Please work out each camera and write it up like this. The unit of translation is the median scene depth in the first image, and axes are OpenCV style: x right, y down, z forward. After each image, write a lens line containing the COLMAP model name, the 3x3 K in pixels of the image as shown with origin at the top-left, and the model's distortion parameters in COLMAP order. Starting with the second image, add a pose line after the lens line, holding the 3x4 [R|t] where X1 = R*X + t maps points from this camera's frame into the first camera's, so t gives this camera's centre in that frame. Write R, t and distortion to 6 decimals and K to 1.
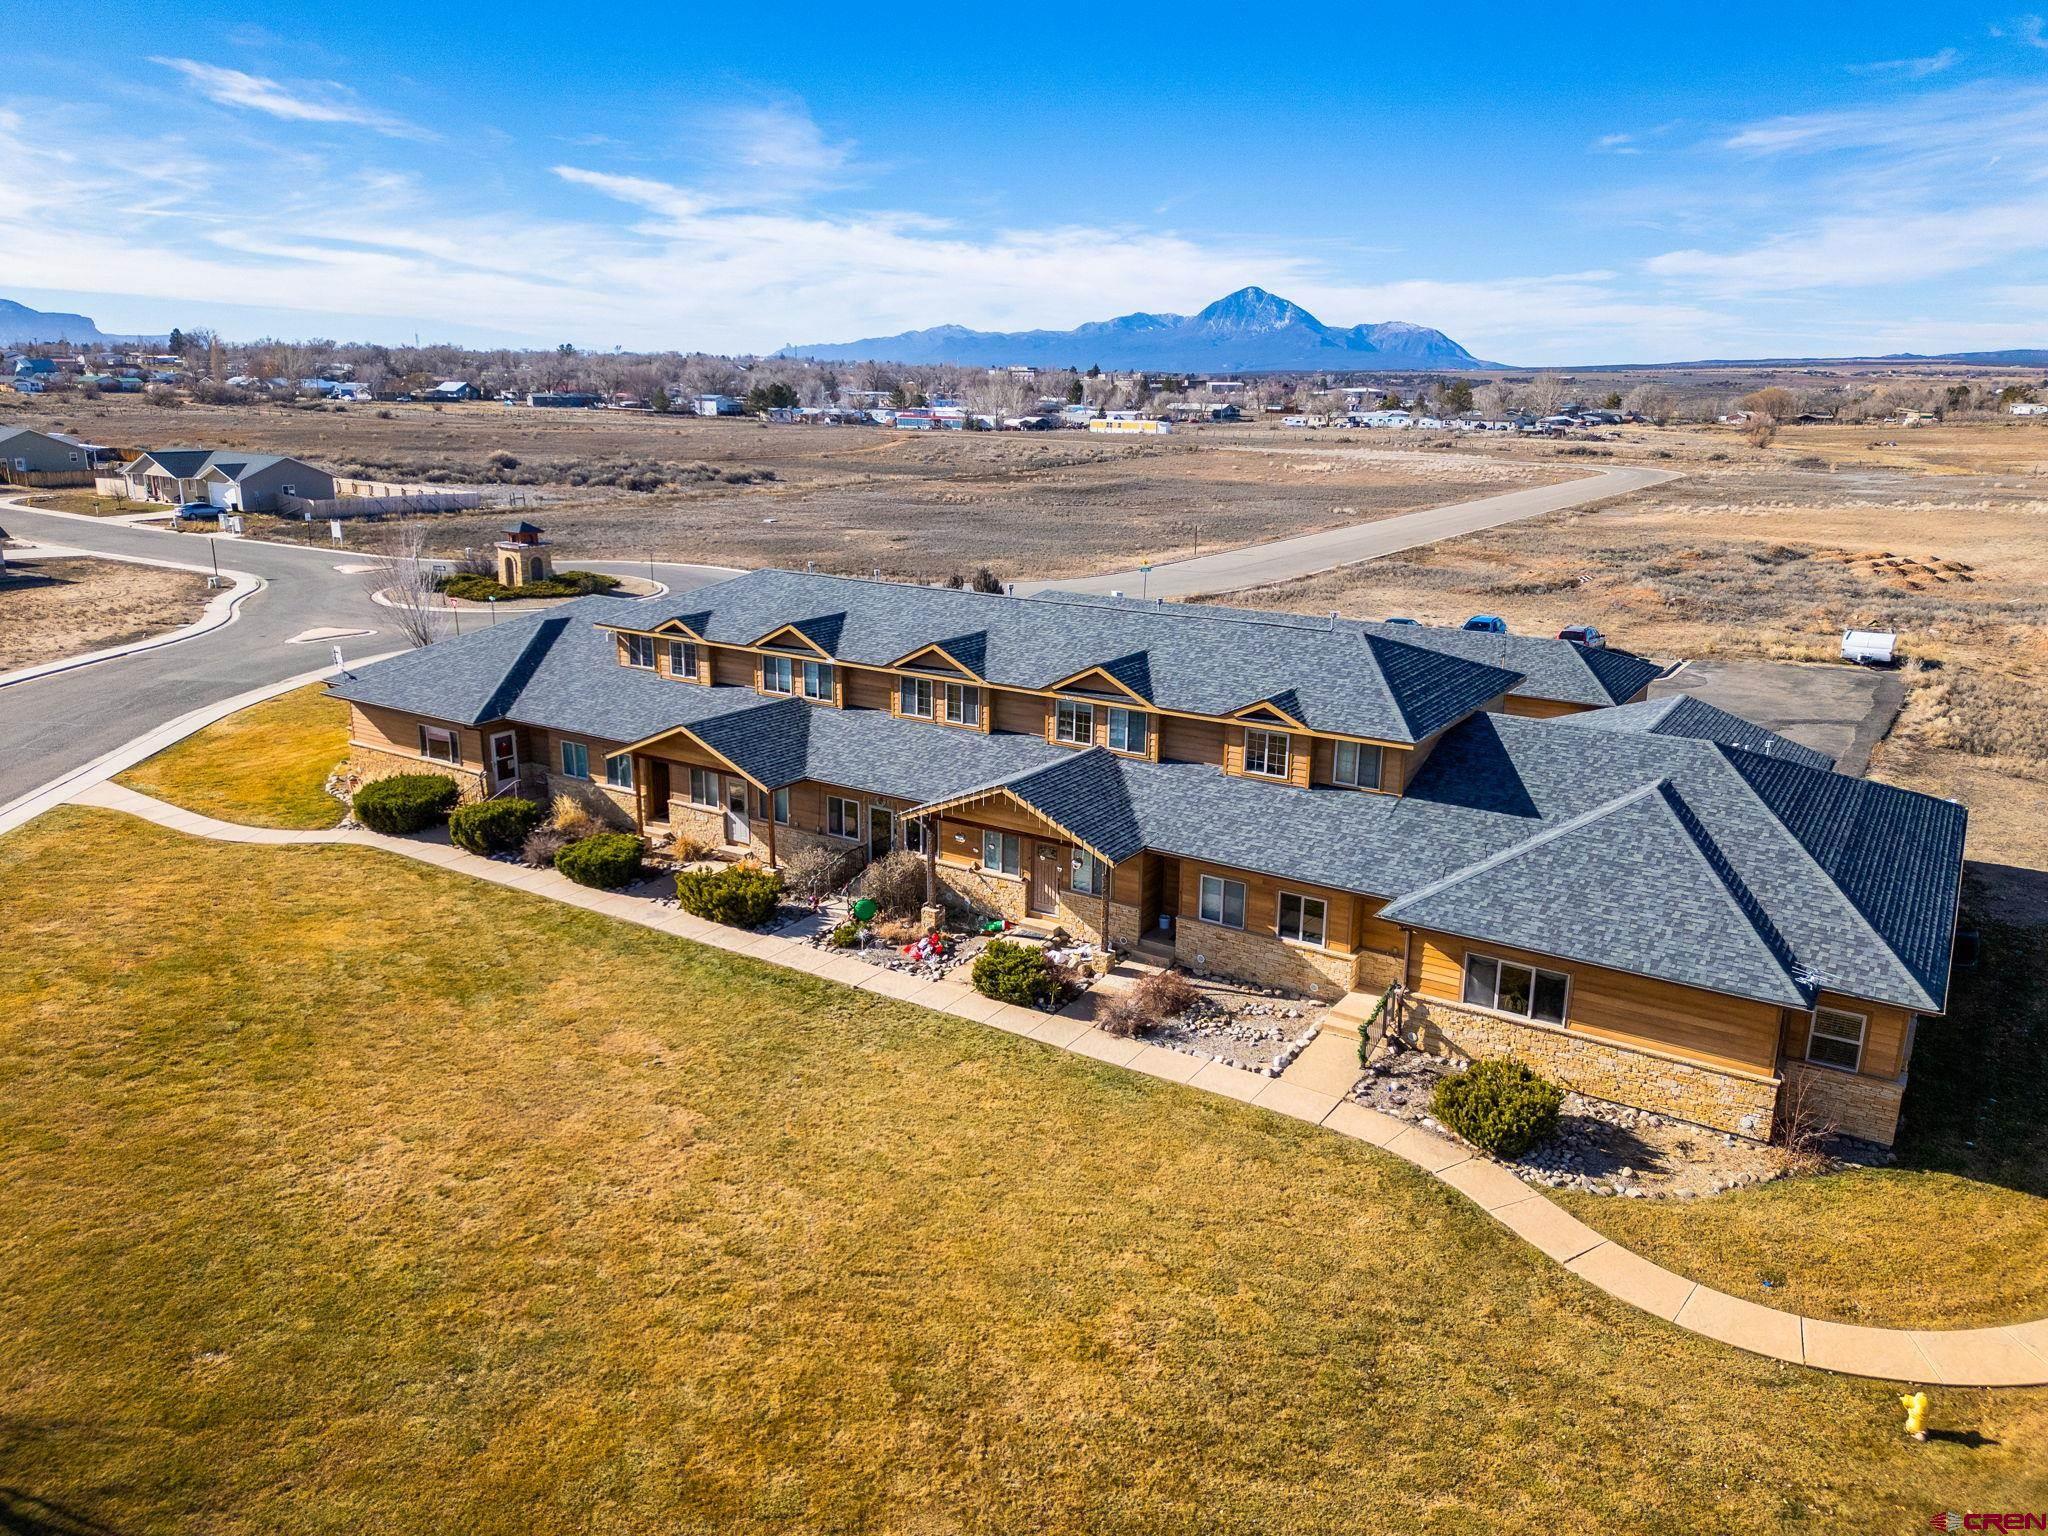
lens RADIAL K [[1440.1, 0, 1020.9], [0, 1440.1, 770.9], [0, 0, 1]] dist [0.078742, -0.082997]
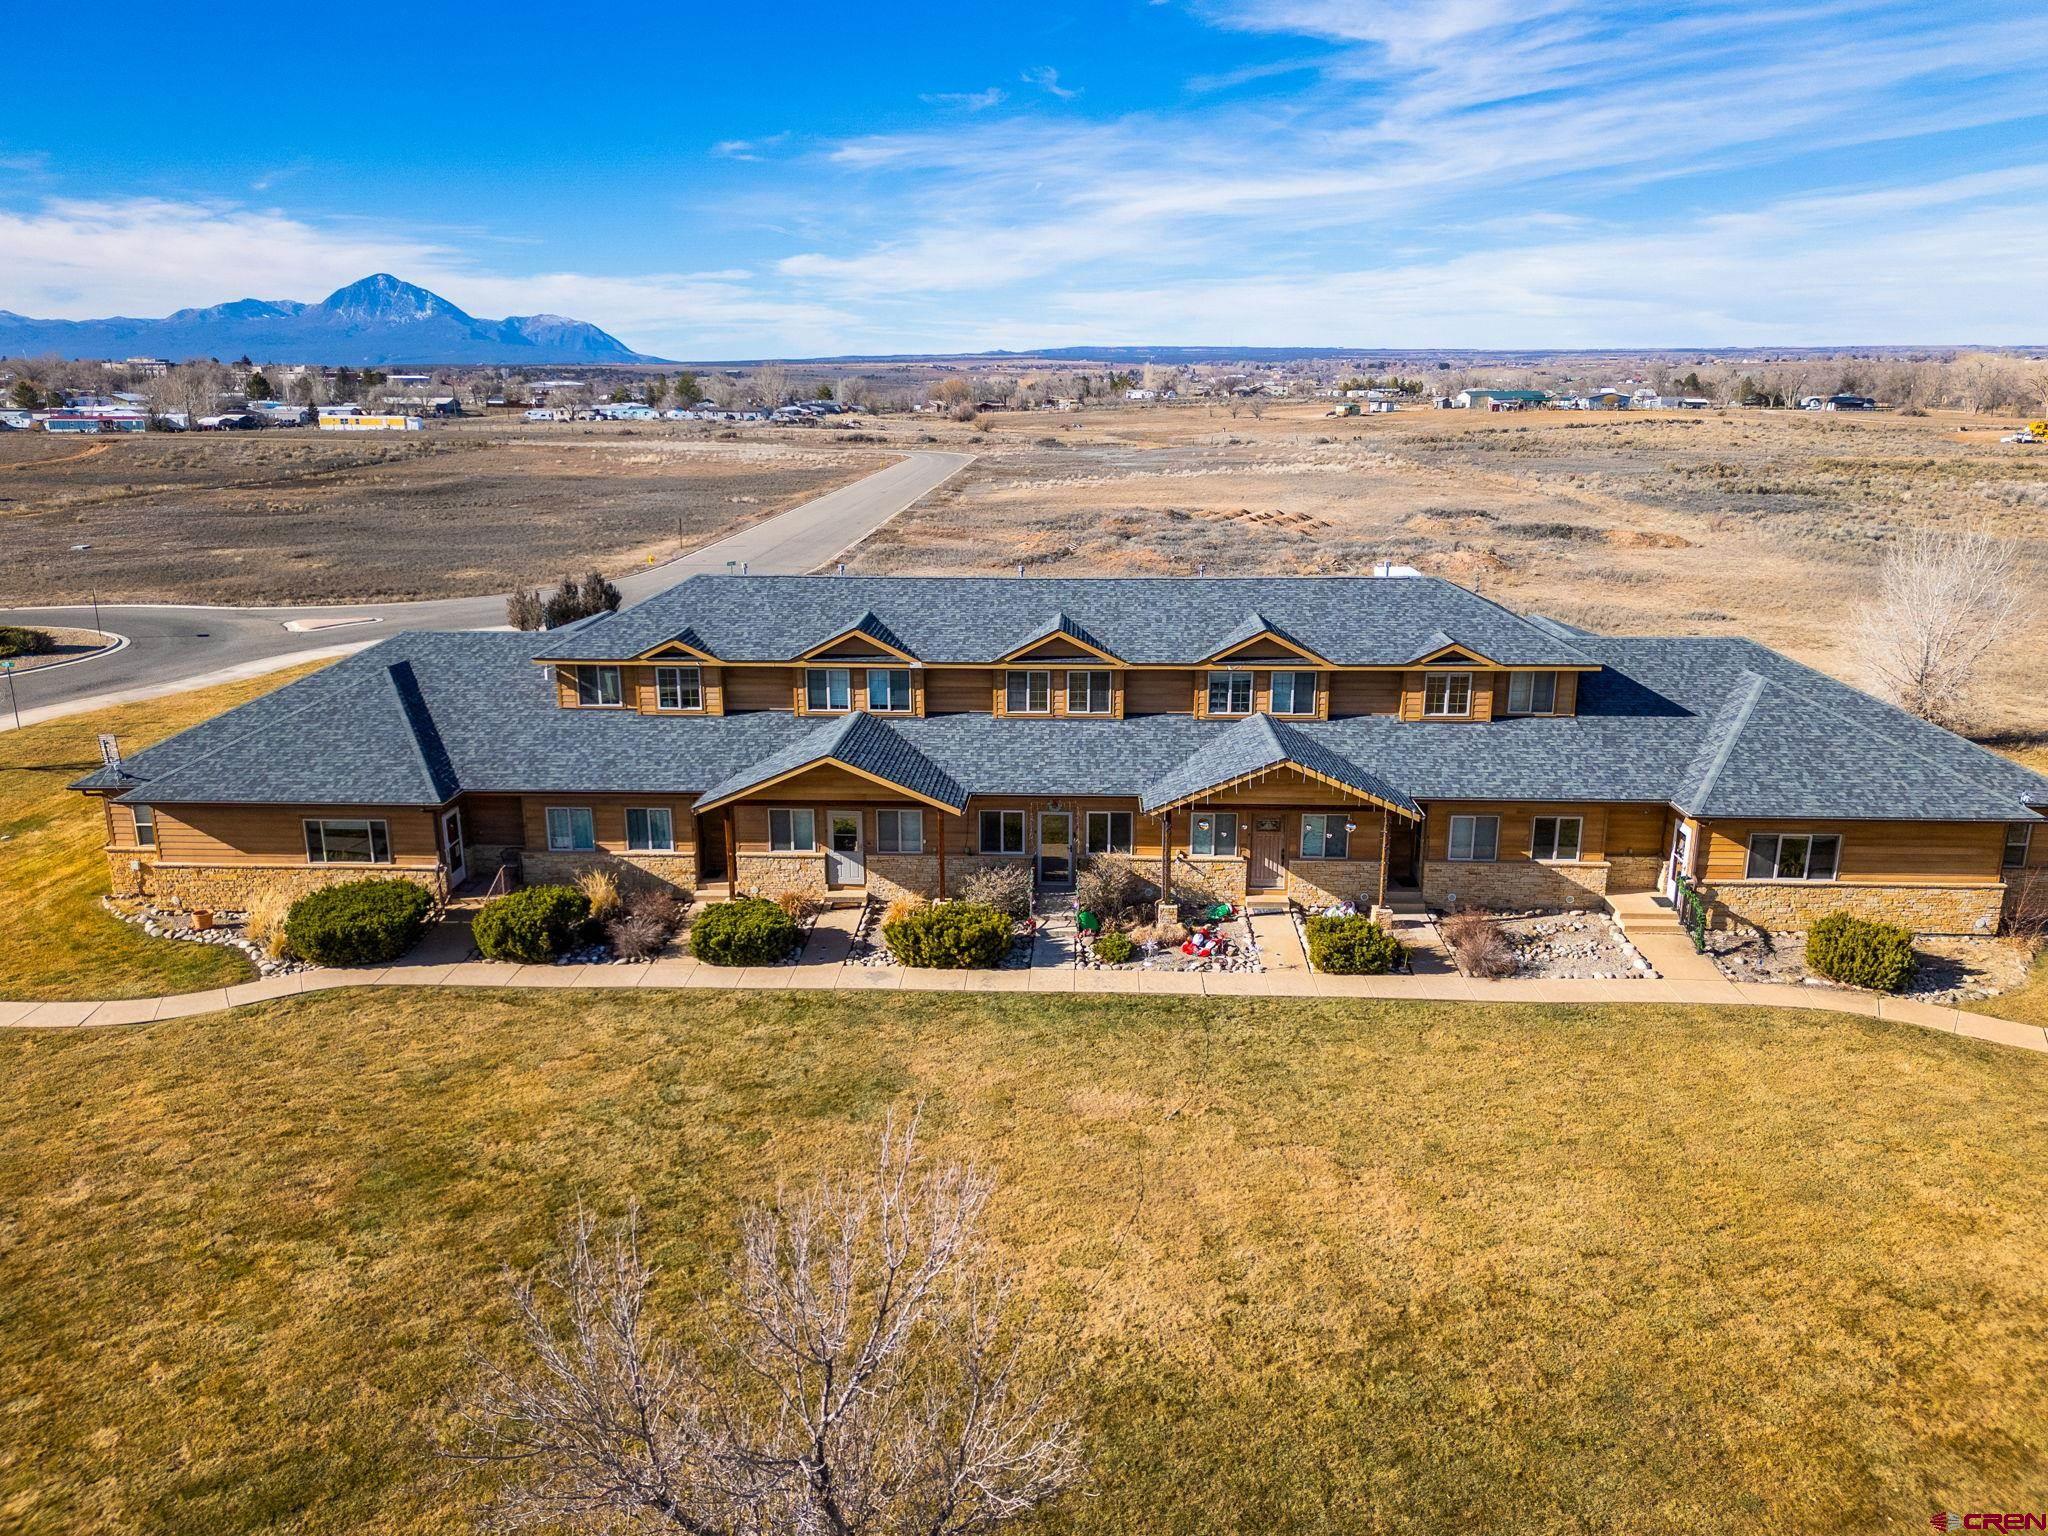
lens RADIAL K [[1440.1, 0, 1020.9], [0, 1440.1, 770.9], [0, 0, 1]] dist [0.078742, -0.082997]
pose [[0.858992, -0.147710, 0.490219, -0.554417], [0.145855, 0.988404, 0.042243, -0.042049], [-0.490774, 0.035214, 0.870575, 0.209684]]
